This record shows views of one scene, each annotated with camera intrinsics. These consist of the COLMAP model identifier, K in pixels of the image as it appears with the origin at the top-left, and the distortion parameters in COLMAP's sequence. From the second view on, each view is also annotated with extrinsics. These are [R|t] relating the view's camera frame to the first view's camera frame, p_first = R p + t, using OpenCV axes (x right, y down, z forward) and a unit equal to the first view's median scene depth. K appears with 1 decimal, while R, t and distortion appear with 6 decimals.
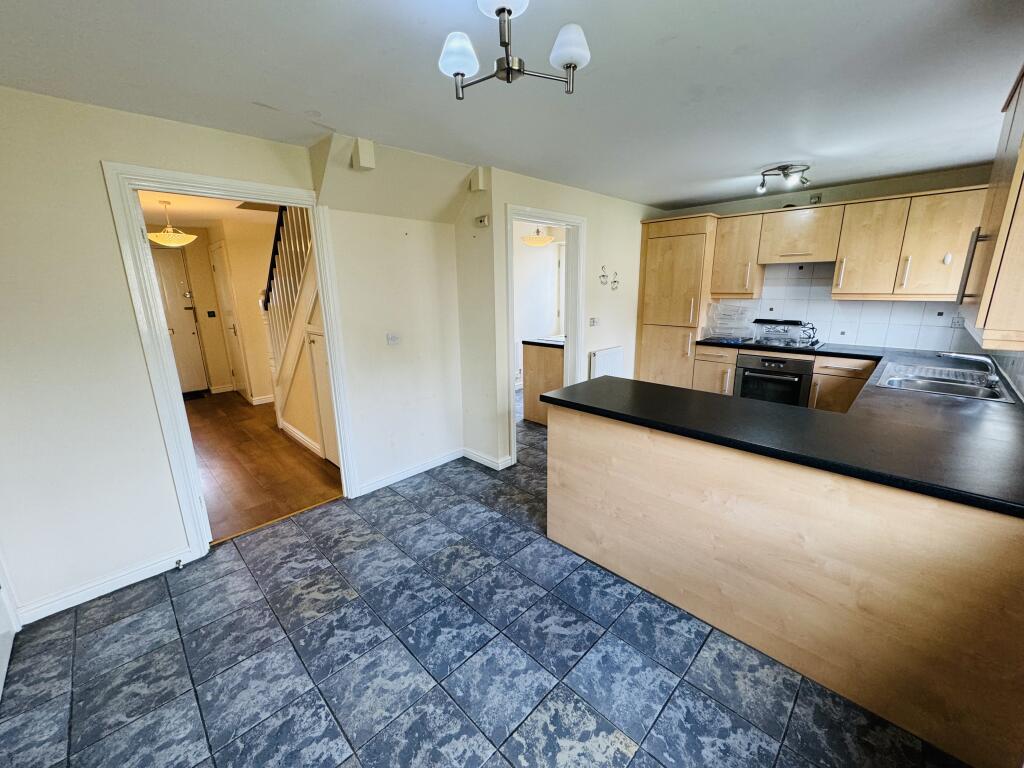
lens RADIAL K [[407.2, 0, 511.3], [0, 407.2, 382.7], [0, 0, 1]] dist [0.003061, -0.000242]
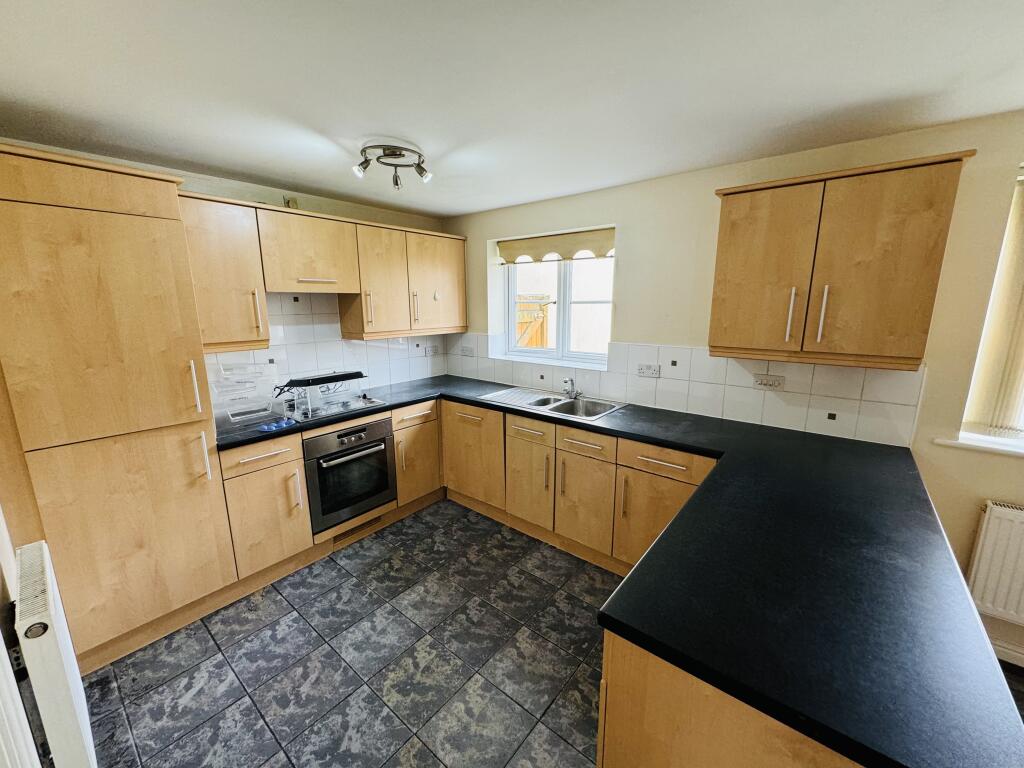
lens RADIAL K [[407.2, 0, 511.6], [0, 407.2, 384.3], [0, 0, 1]] dist [0.003061, -0.000242]
pose [[-0.095650, -0.184857, 0.978100, -0.043164], [0.241072, 0.949052, 0.202942, -0.209558], [-0.965782, 0.255204, -0.046213, 0.761480]]
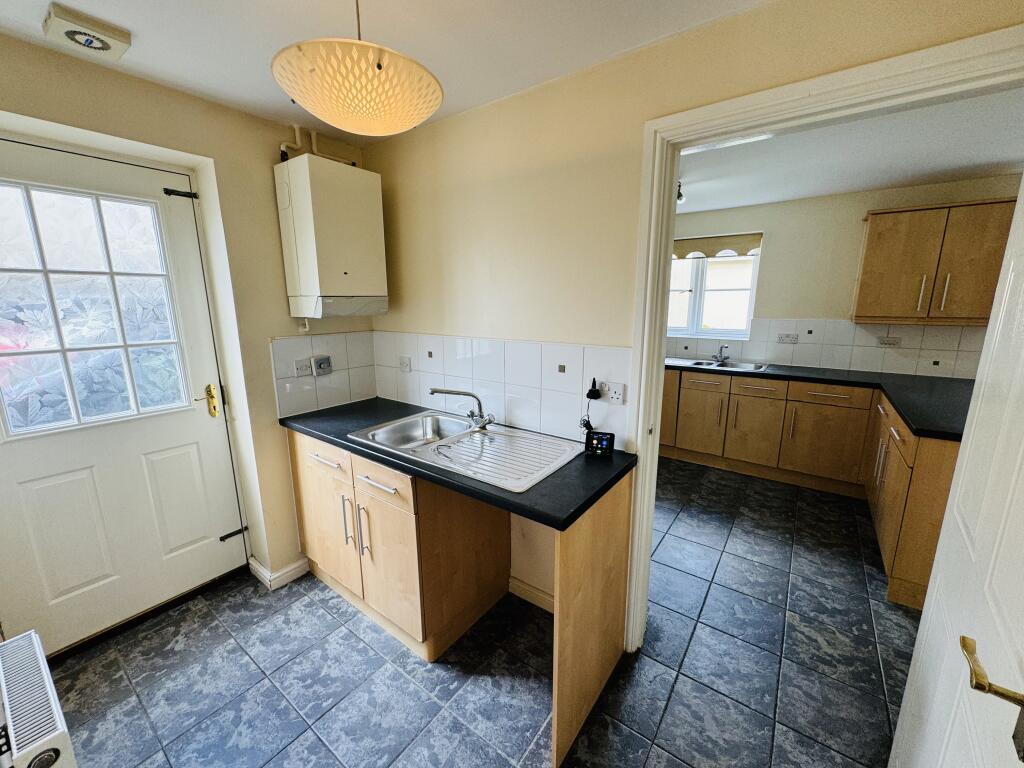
lens RADIAL K [[407.2, 0, 512.6], [0, 407.2, 384.7], [0, 0, 1]] dist [0.003061, -0.000242]
pose [[-0.155743, -0.185700, 0.970185, -0.308745], [0.233503, 0.947413, 0.218825, -0.327063], [-0.959802, 0.260622, -0.104192, 1.456553]]
